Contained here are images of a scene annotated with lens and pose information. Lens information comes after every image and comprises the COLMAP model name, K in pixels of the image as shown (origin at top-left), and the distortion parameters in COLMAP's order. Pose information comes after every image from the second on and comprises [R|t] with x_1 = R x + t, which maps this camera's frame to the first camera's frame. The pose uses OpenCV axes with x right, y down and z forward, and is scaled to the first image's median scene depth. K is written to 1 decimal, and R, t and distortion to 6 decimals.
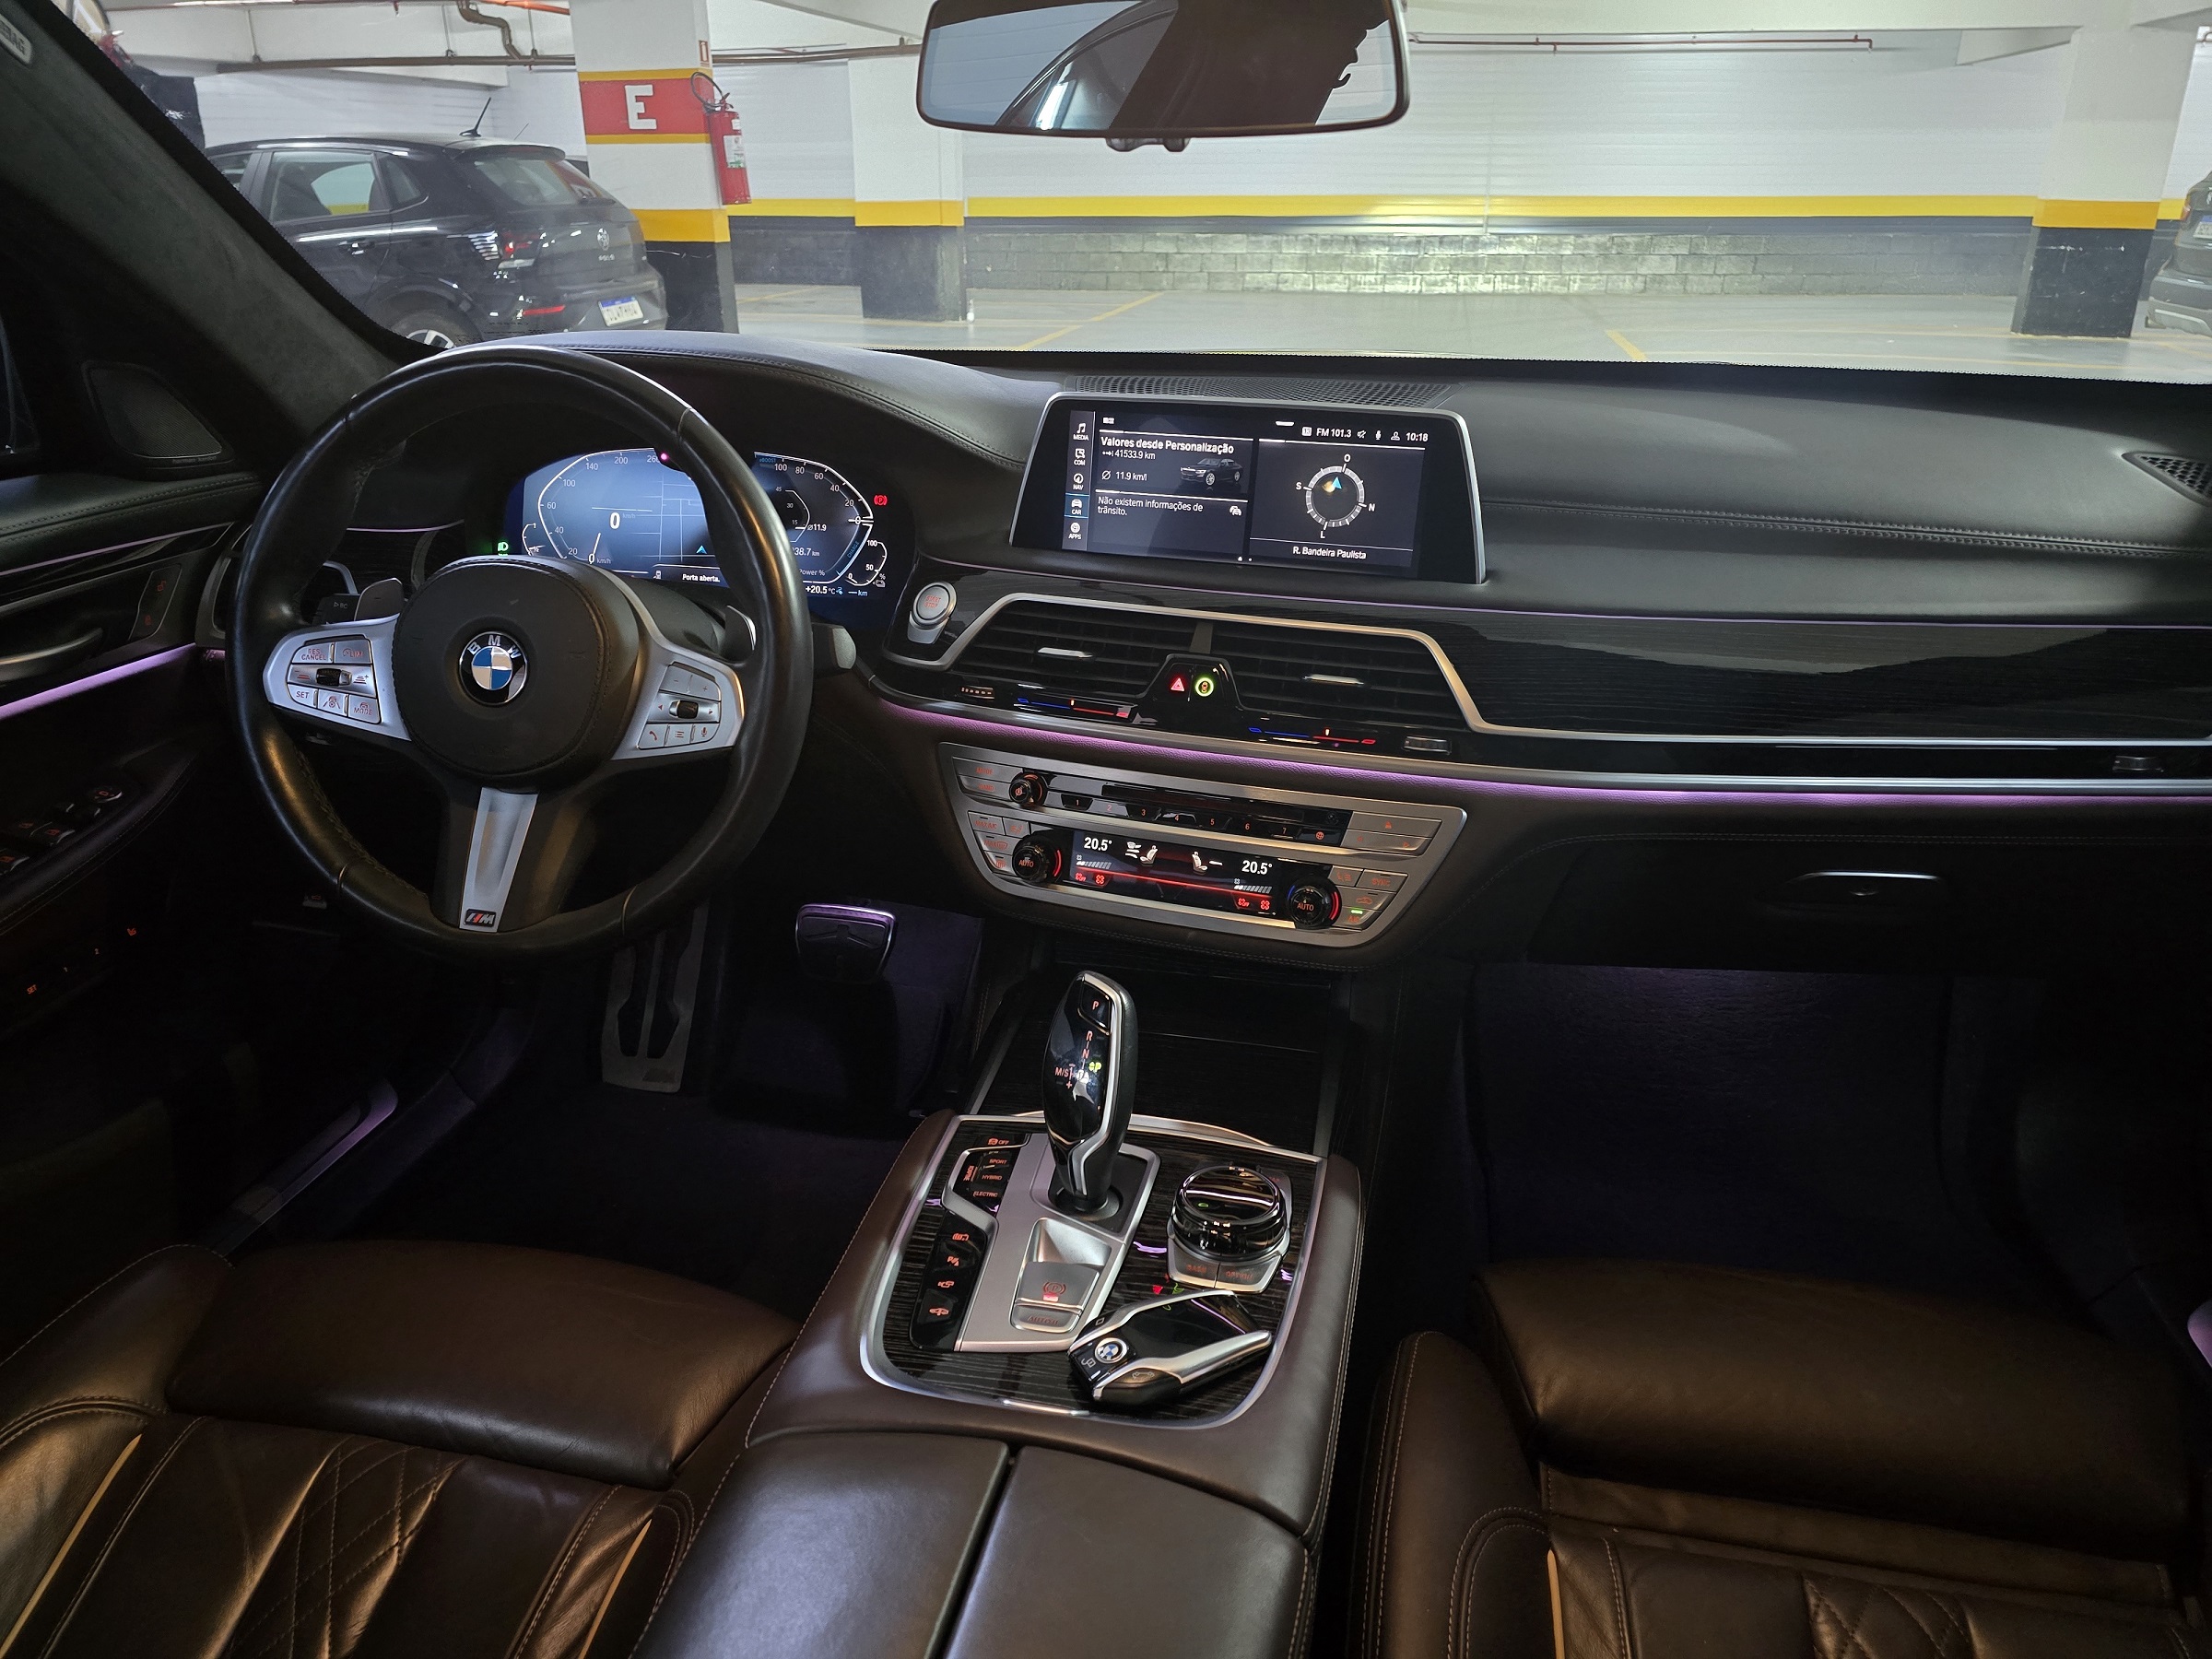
lens RADIAL K [[1481.8, 0, 1111.1], [0, 1481.8, 823.1], [0, 0, 1]] dist [0.103352, -0.125252]
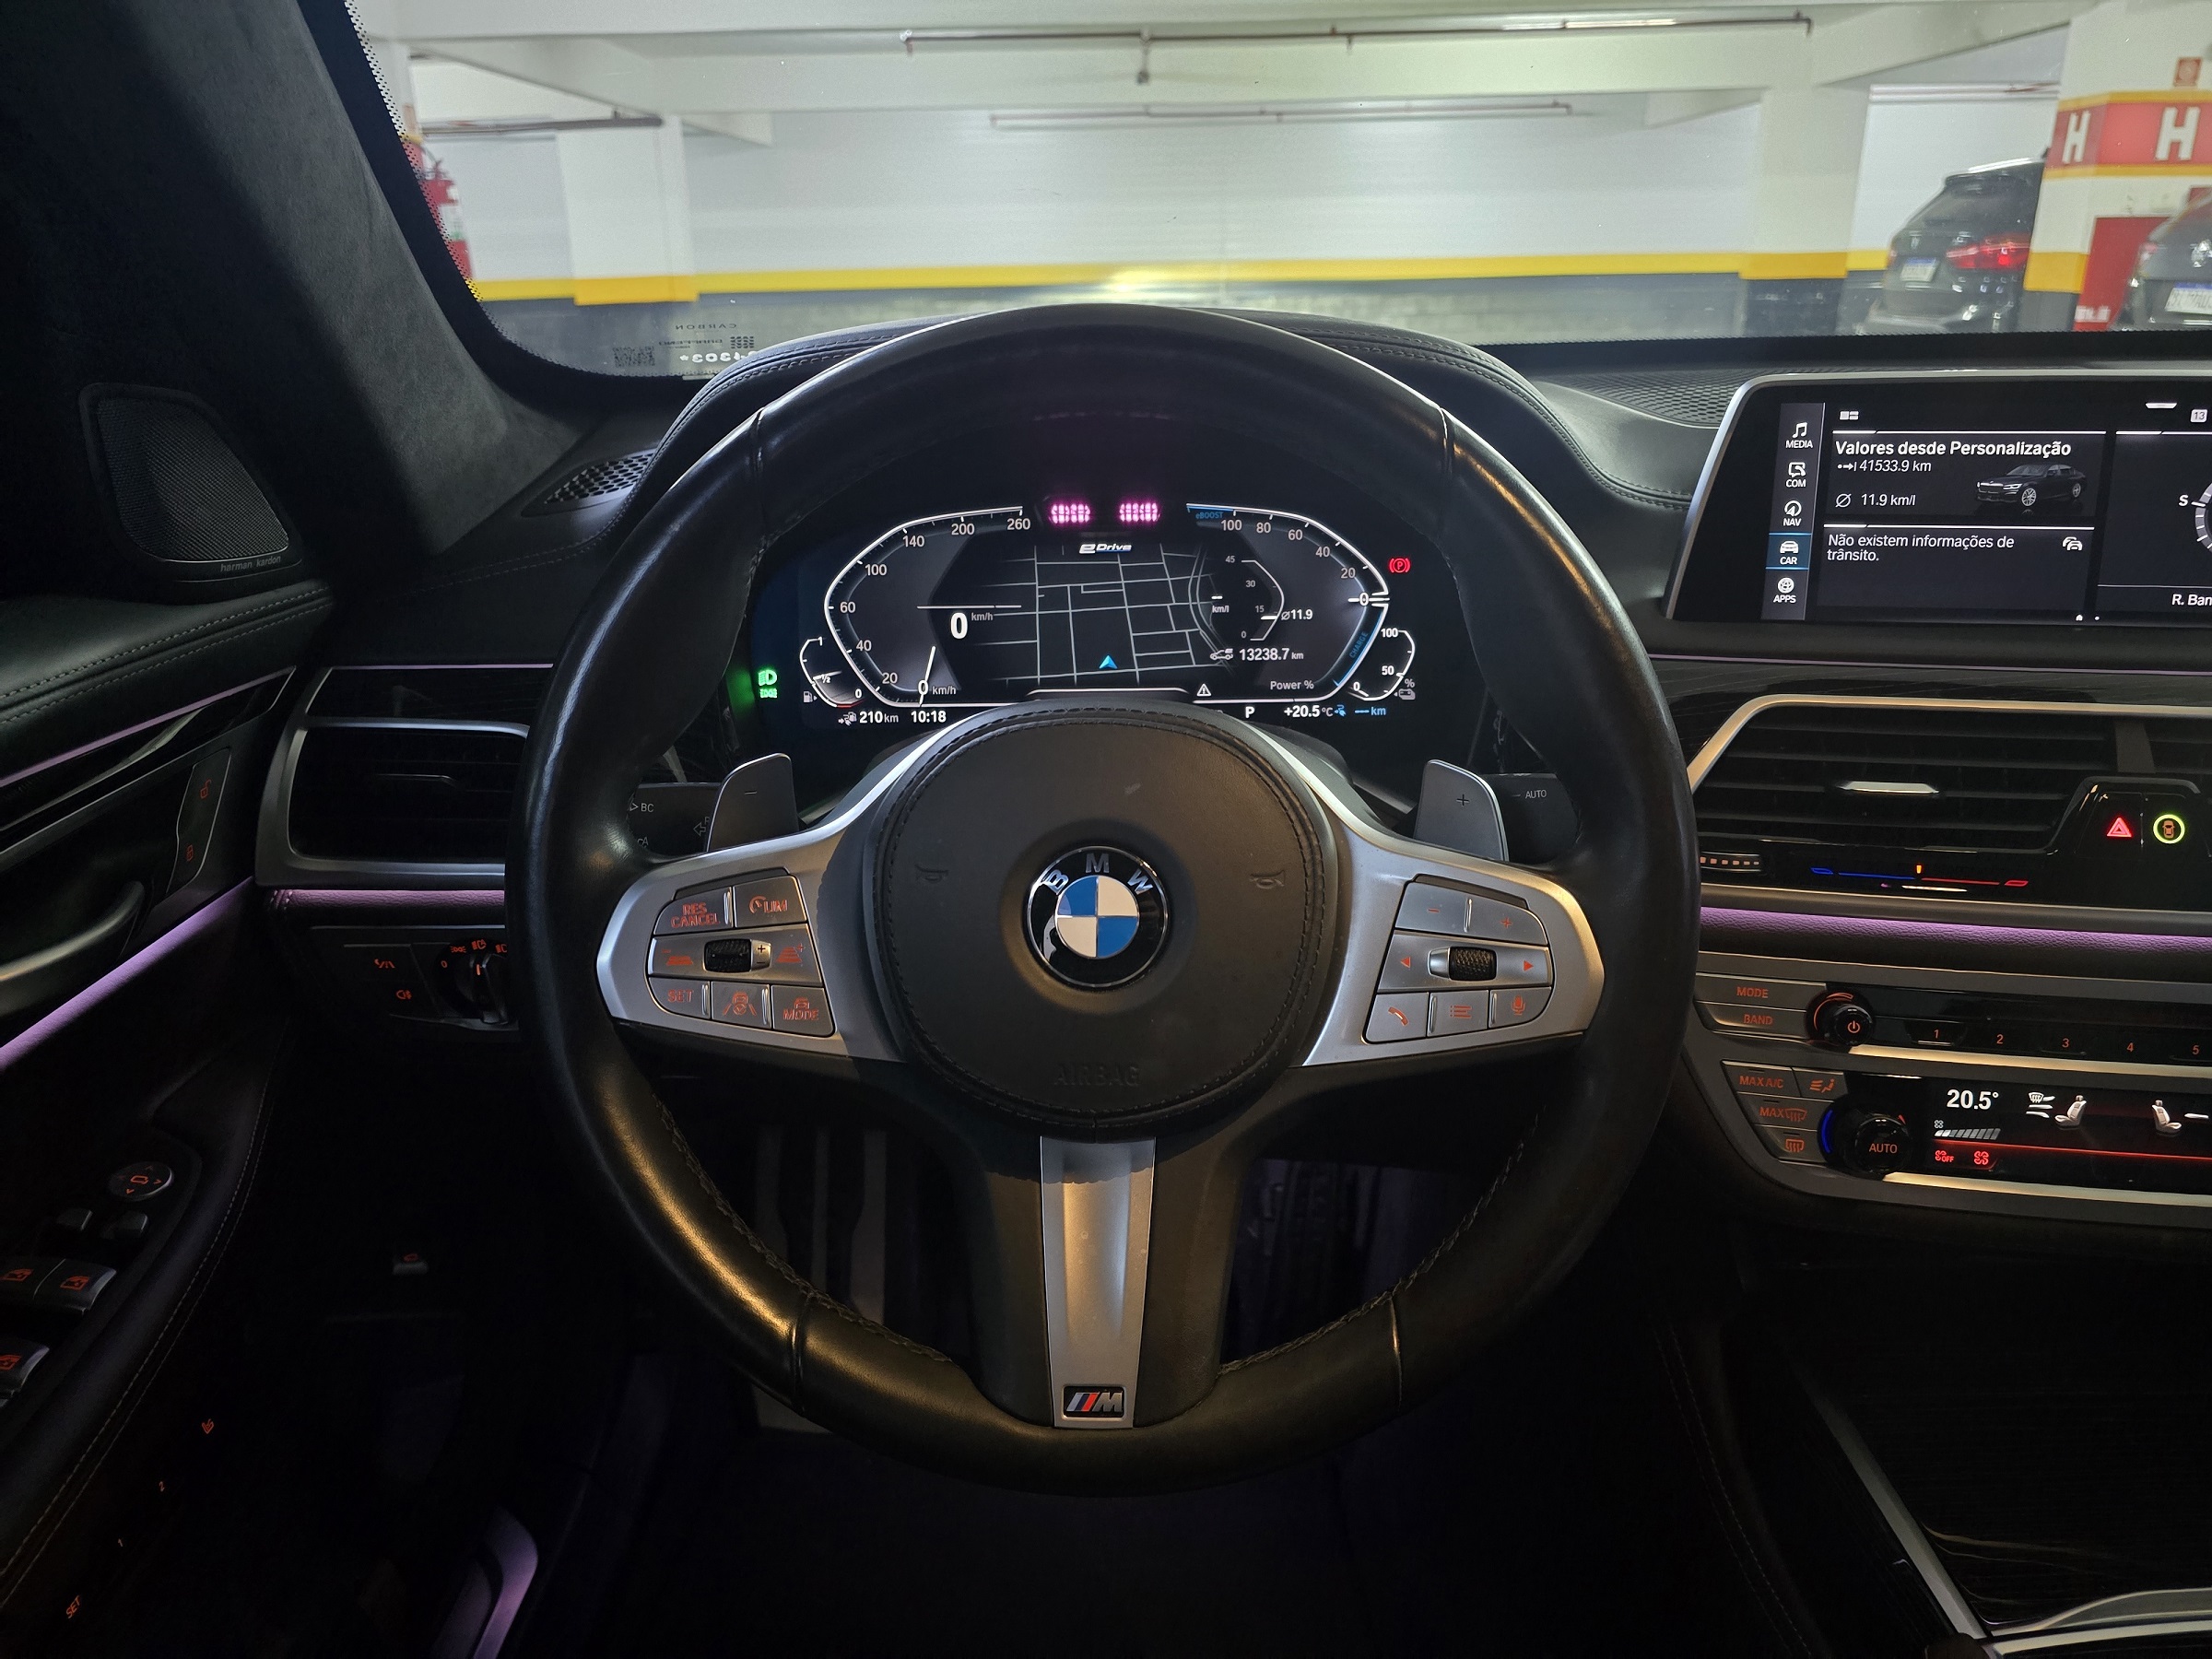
lens RADIAL K [[1508.3, 0, 1106.0], [0, 1508.3, 829.5], [0, 0, 1]] dist [0.060129, -0.067805]
pose [[0.982833, -0.081938, 0.165303, -0.445524], [0.089460, 0.995243, -0.038576, -0.101681], [-0.161356, 0.052701, 0.985488, 0.436503]]
